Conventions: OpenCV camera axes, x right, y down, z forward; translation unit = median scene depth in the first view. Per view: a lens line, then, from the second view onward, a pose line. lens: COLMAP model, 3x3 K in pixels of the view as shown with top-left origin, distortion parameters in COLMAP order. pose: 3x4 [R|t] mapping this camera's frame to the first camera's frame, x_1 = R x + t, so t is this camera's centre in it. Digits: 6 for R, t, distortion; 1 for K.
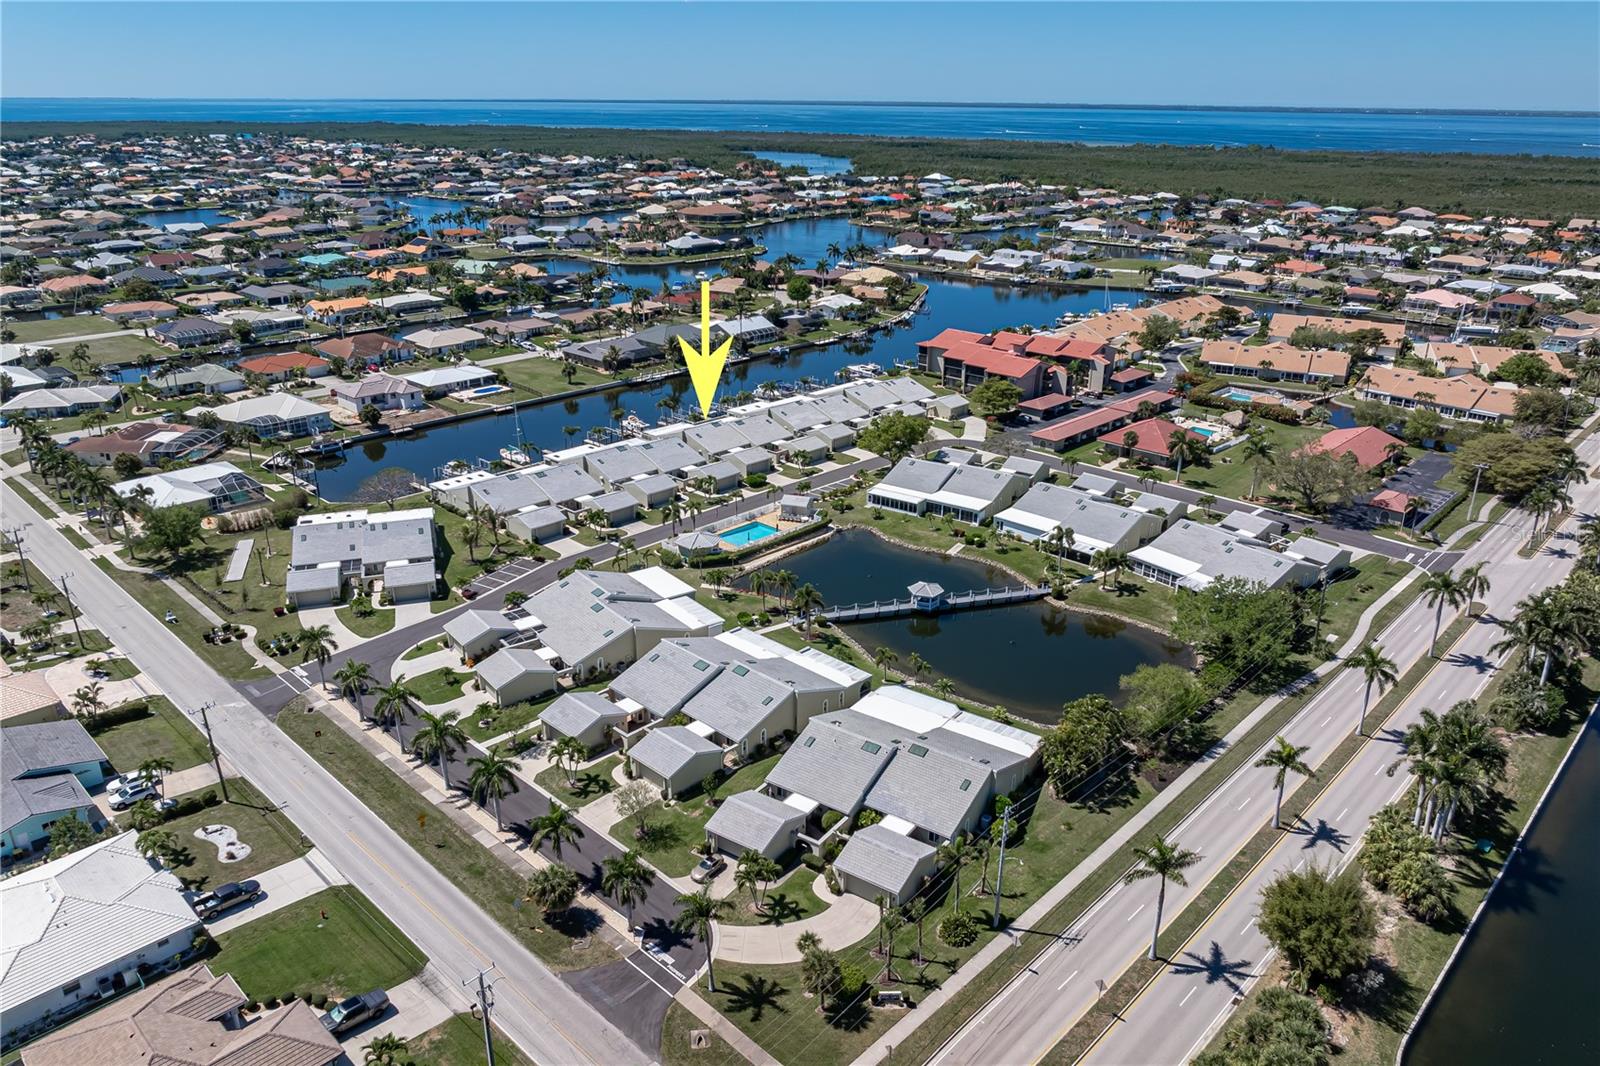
lens RADIAL K [[1126.8, 0, 801.4], [0, 1126.8, 524.1], [0, 0, 1]] dist [-0.030272, 0.014925]
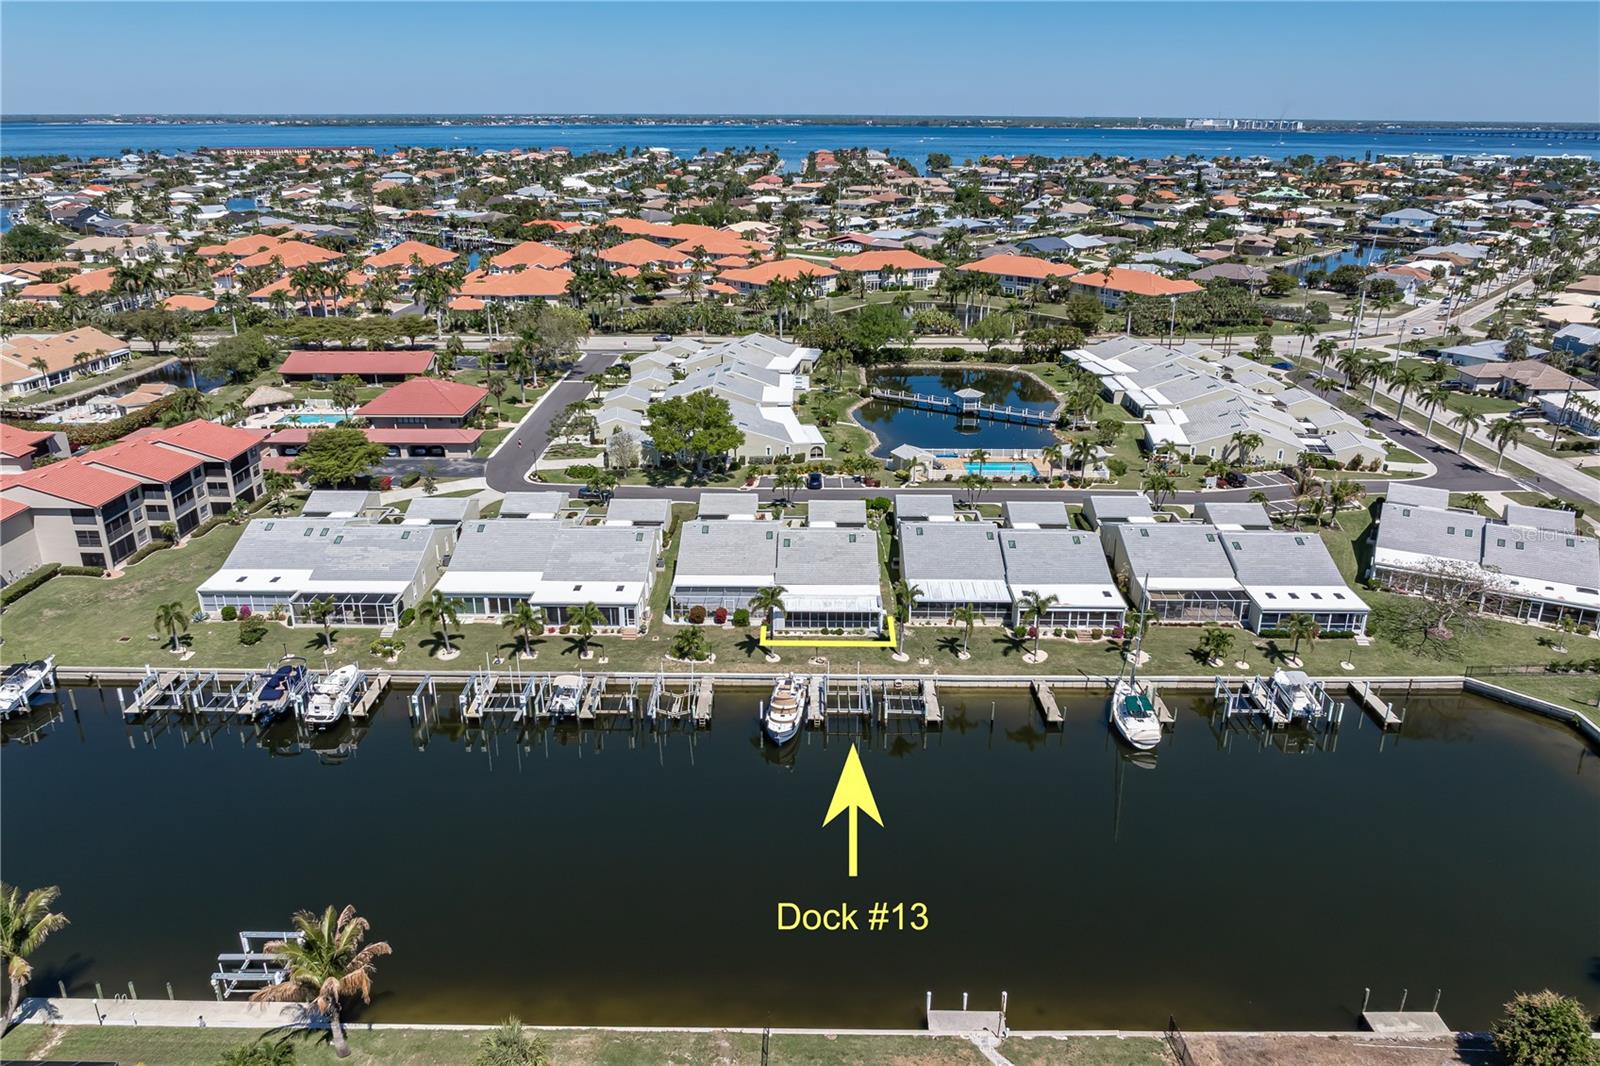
lens RADIAL K [[1126.8, 0, 808.1], [0, 1126.8, 527.7], [0, 0, 1]] dist [-0.030272, 0.014925]
pose [[-0.694543, -0.259162, 0.671152, -0.371661], [0.245929, 0.791151, 0.559999, -0.329253], [-0.676114, 0.553999, -0.485753, 1.068009]]
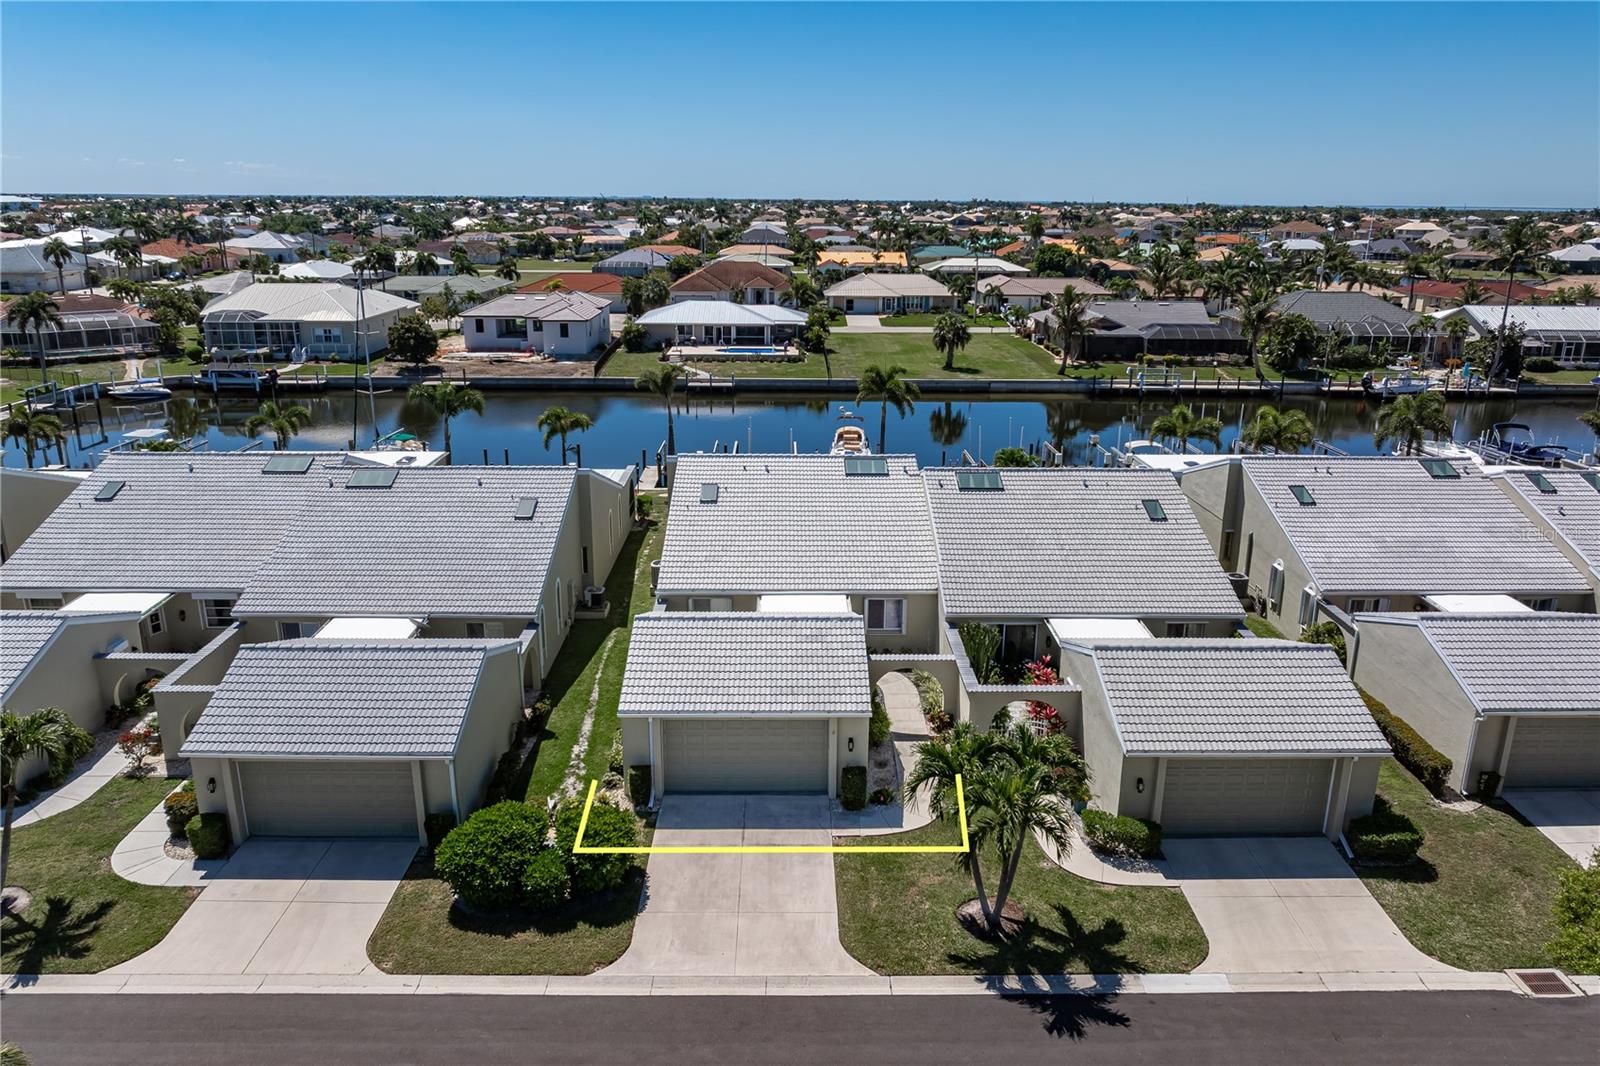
lens RADIAL K [[1126.8, 0, 805.5], [0, 1126.8, 527.6], [0, 0, 1]] dist [-0.030272, 0.014925]
pose [[0.707913, 0.197916, -0.678004, 0.047693], [-0.254555, 0.966918, 0.016469, -0.066527], [0.658833, 0.160931, 0.734874, 0.718098]]
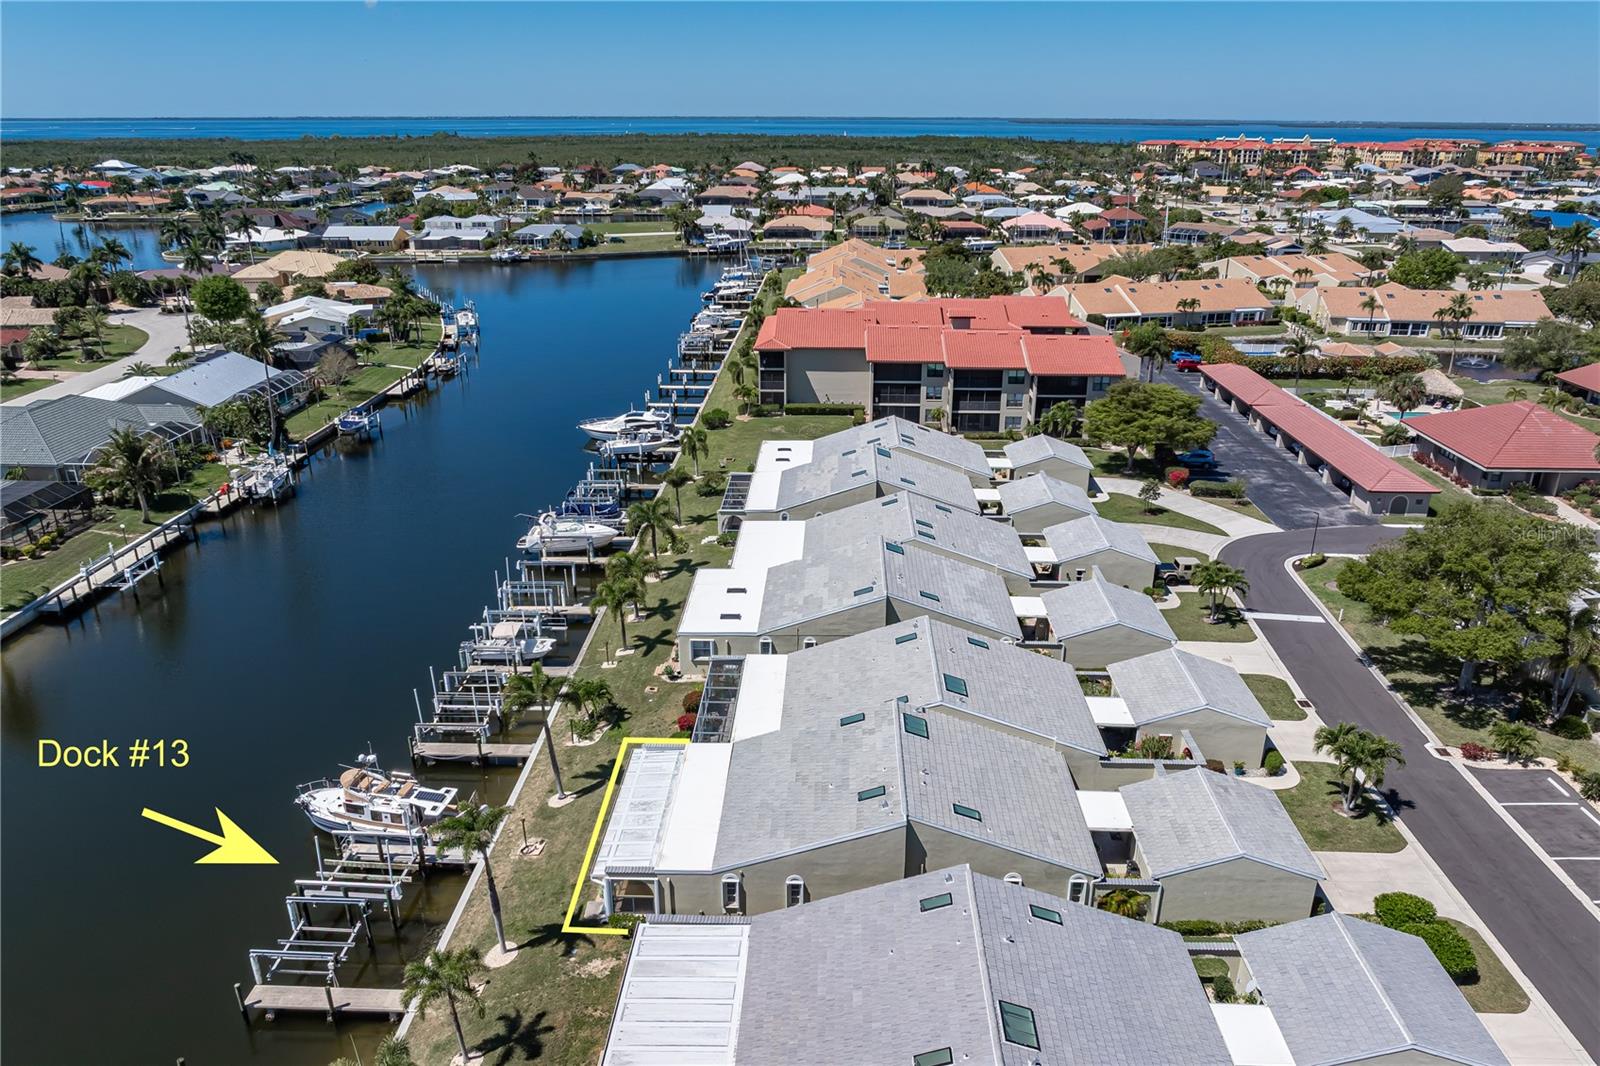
lens RADIAL K [[1126.8, 0, 804.3], [0, 1126.8, 557.1], [0, 0, 1]] dist [-0.030272, 0.014925]
pose [[0.740383, -0.250175, 0.623896, -0.200232], [0.240388, 0.965323, 0.101812, -0.130870], [-0.627731, 0.074597, 0.774848, 0.700854]]
